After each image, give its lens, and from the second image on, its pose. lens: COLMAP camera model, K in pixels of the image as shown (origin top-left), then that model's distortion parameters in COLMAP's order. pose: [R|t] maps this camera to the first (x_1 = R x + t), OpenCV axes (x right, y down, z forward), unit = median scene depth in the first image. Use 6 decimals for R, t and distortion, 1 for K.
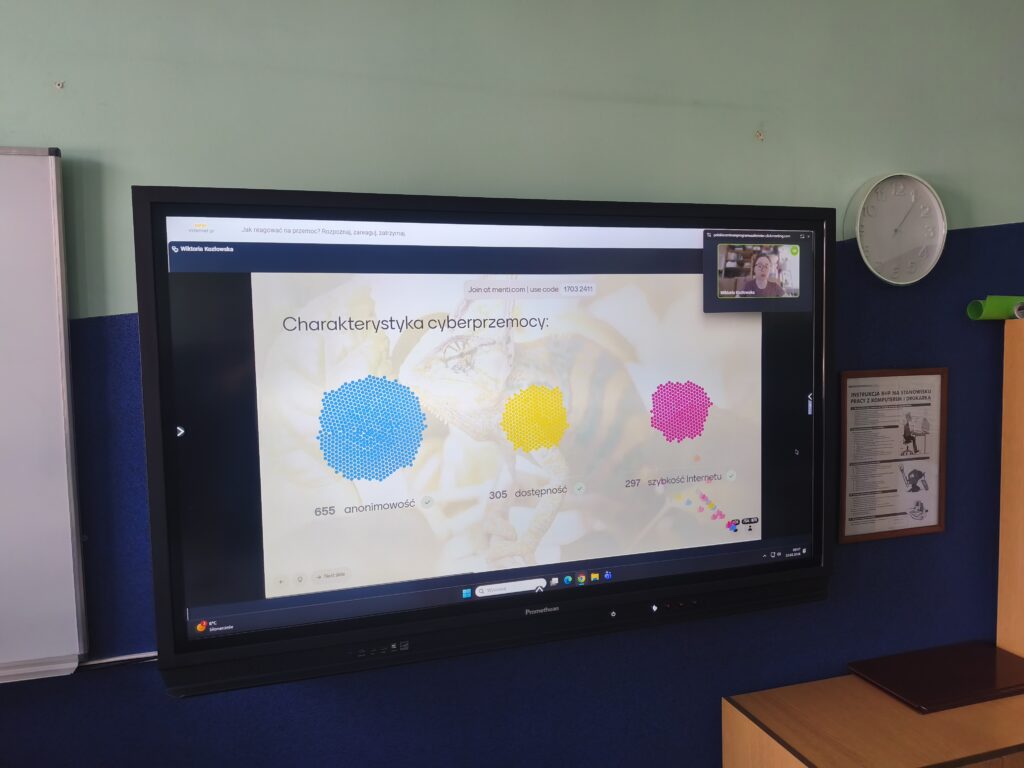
lens RADIAL K [[696.2, 0, 512.0], [0, 696.2, 384.0], [0, 0, 1]] dist [-0.023535, -0.002185]
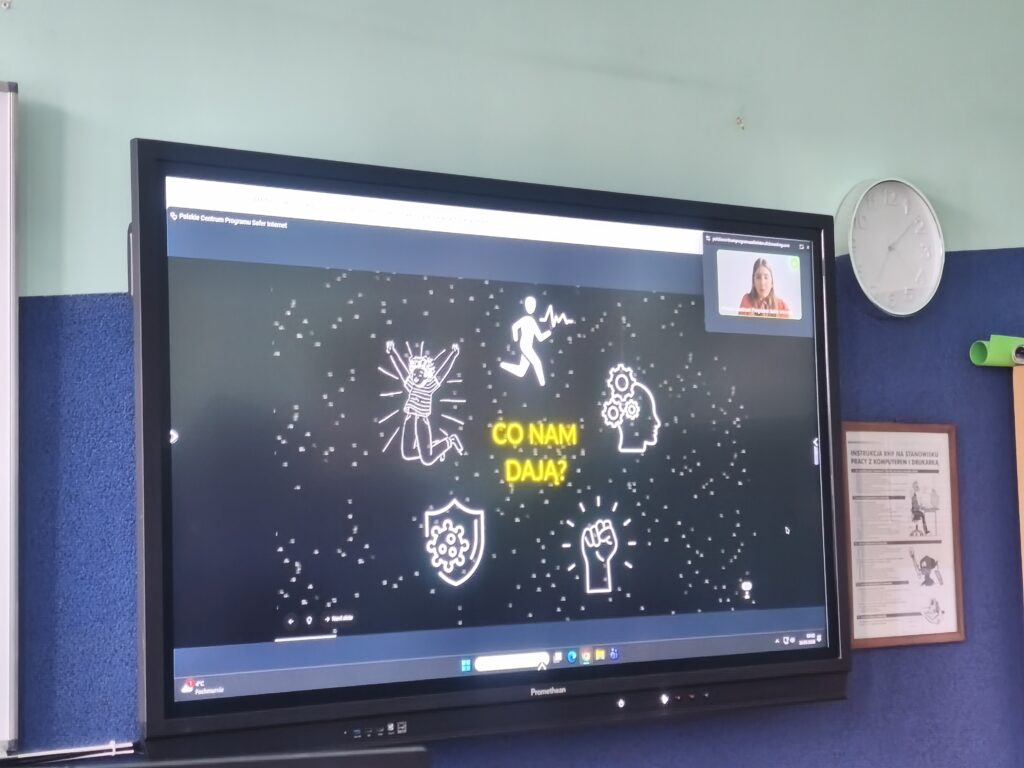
lens RADIAL K [[1852.6, 0, 512.0], [0, 1852.6, 384.0], [0, 0, 1]] dist [-0.018151, 0.151423]
pose [[0.933185, 0.024633, 0.358550, -0.609497], [0.030225, 0.988735, -0.146594, 0.231586], [-0.358122, 0.147637, 0.921928, -0.786614]]
